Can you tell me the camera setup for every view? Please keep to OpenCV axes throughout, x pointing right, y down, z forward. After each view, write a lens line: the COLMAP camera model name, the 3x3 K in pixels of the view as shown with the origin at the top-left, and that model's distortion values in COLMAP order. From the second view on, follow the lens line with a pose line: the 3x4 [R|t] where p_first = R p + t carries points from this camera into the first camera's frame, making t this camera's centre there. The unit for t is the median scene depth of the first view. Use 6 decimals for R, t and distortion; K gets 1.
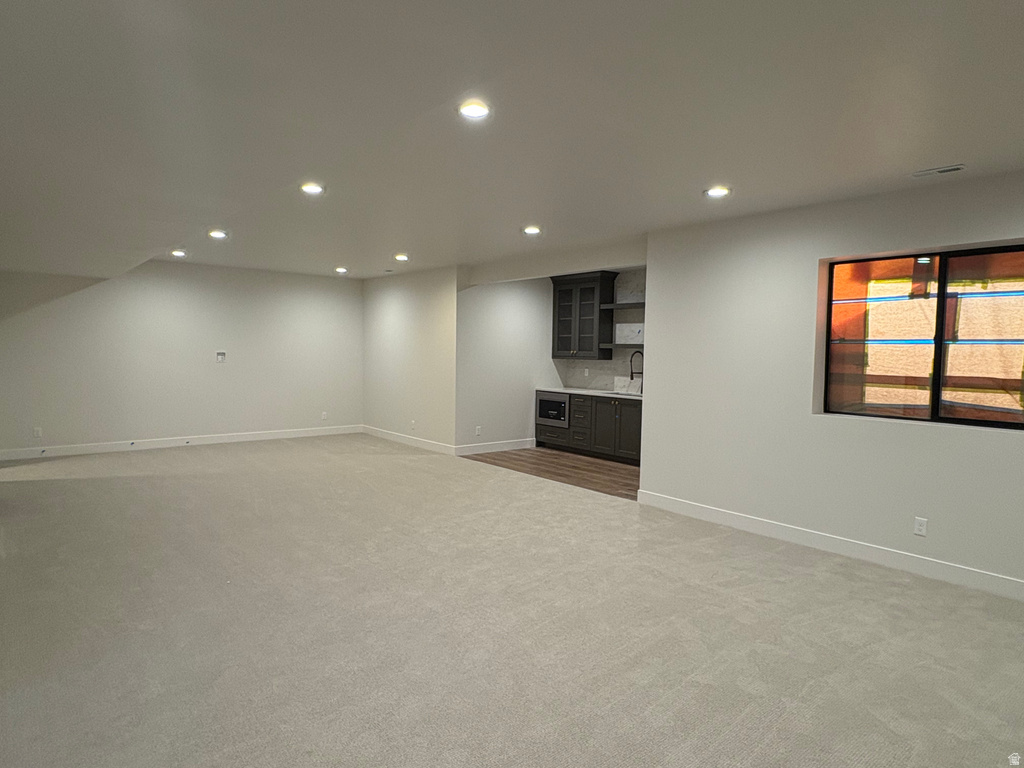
lens RADIAL K [[605.4, 0, 514.7], [0, 605.4, 385.5], [0, 0, 1]] dist [-0.005504, 0.003407]
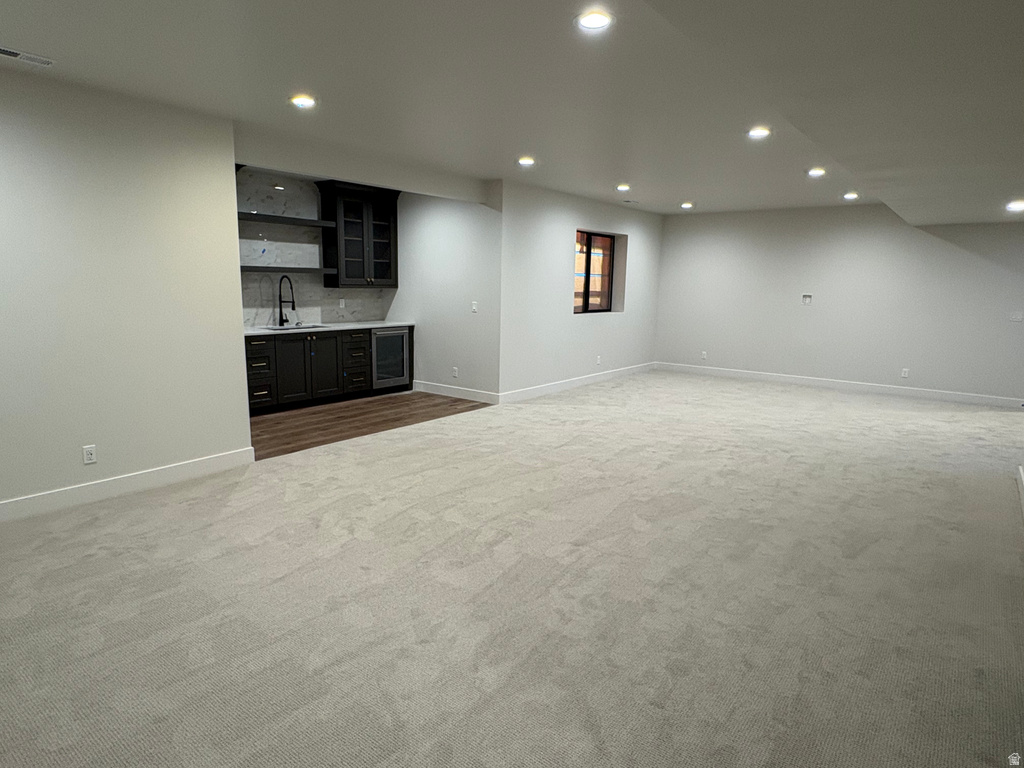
lens RADIAL K [[605.4, 0, 509.5], [0, 605.4, 388.4], [0, 0, 1]] dist [-0.005504, 0.003407]
pose [[-0.200418, -0.191137, 0.960885, -0.659819], [0.035374, 0.978733, 0.202066, -0.058914], [-0.979072, 0.074488, -0.189394, 0.815169]]
